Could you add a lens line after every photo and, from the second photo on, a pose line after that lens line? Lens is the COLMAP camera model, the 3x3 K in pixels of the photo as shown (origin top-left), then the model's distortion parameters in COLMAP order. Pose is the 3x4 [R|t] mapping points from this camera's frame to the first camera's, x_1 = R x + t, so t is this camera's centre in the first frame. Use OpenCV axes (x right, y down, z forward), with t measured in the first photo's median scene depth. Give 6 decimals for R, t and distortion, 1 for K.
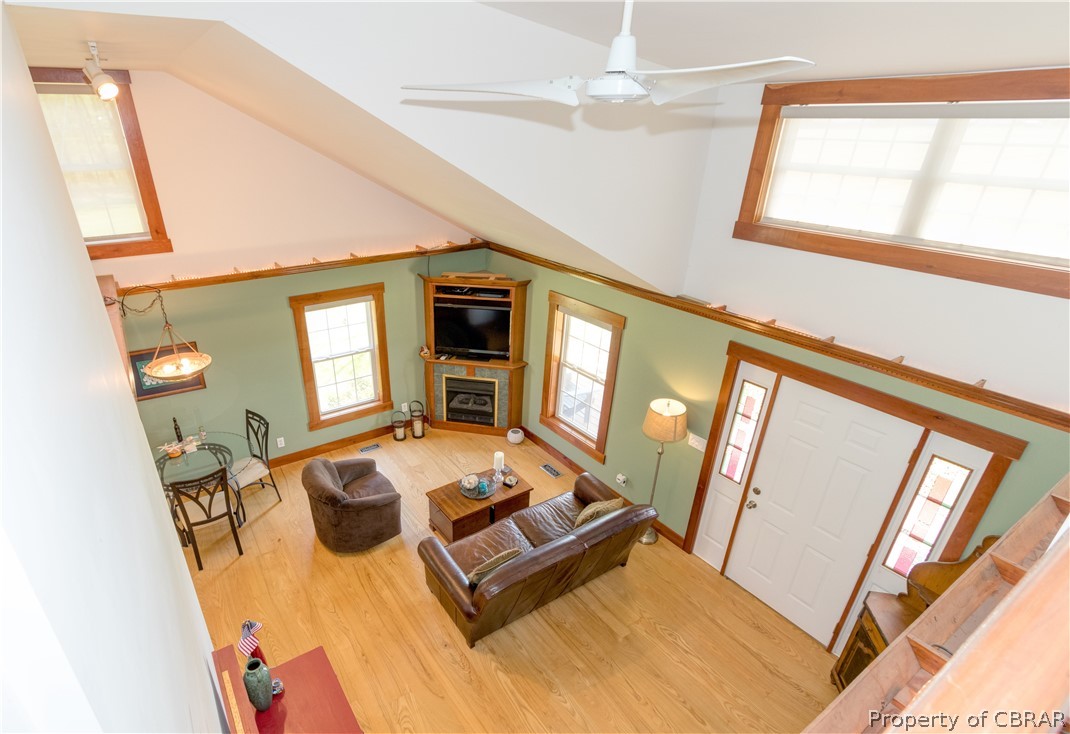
lens RADIAL K [[533.0, 0, 476.2], [0, 533.0, 392.7], [0, 0, 1]] dist [0.000512, -0.000245]
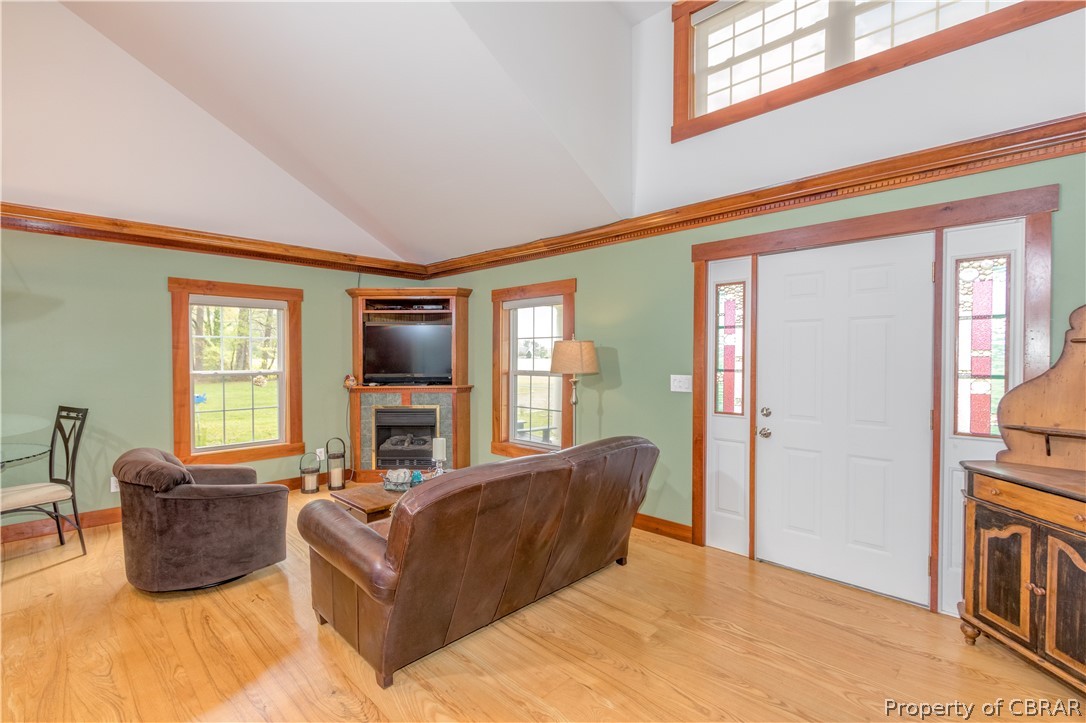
lens RADIAL K [[485.0, 0, 535.5], [0, 485.0, 364.4], [0, 0, 1]] dist [0.001219, 0.000415]
pose [[0.975388, -0.009756, 0.220279, 0.024523], [0.104285, 0.900633, -0.421882, 0.309007], [-0.194275, 0.434470, 0.879484, 0.314860]]
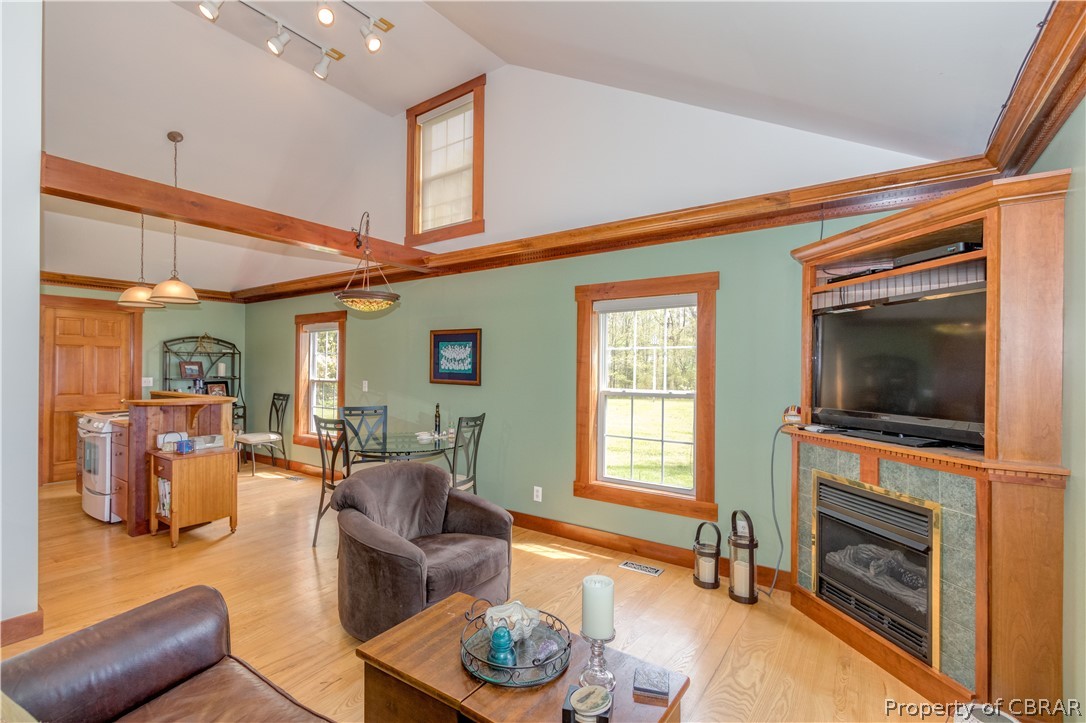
lens RADIAL K [[498.3, 0, 538.0], [0, 498.3, 365.9], [0, 0, 1]] dist [0.008165, -0.000145]
pose [[0.379259, -0.007425, -0.925261, 0.278481], [-0.415959, 0.891861, -0.177655, 0.066997], [0.826524, 0.452248, 0.335158, 0.786477]]
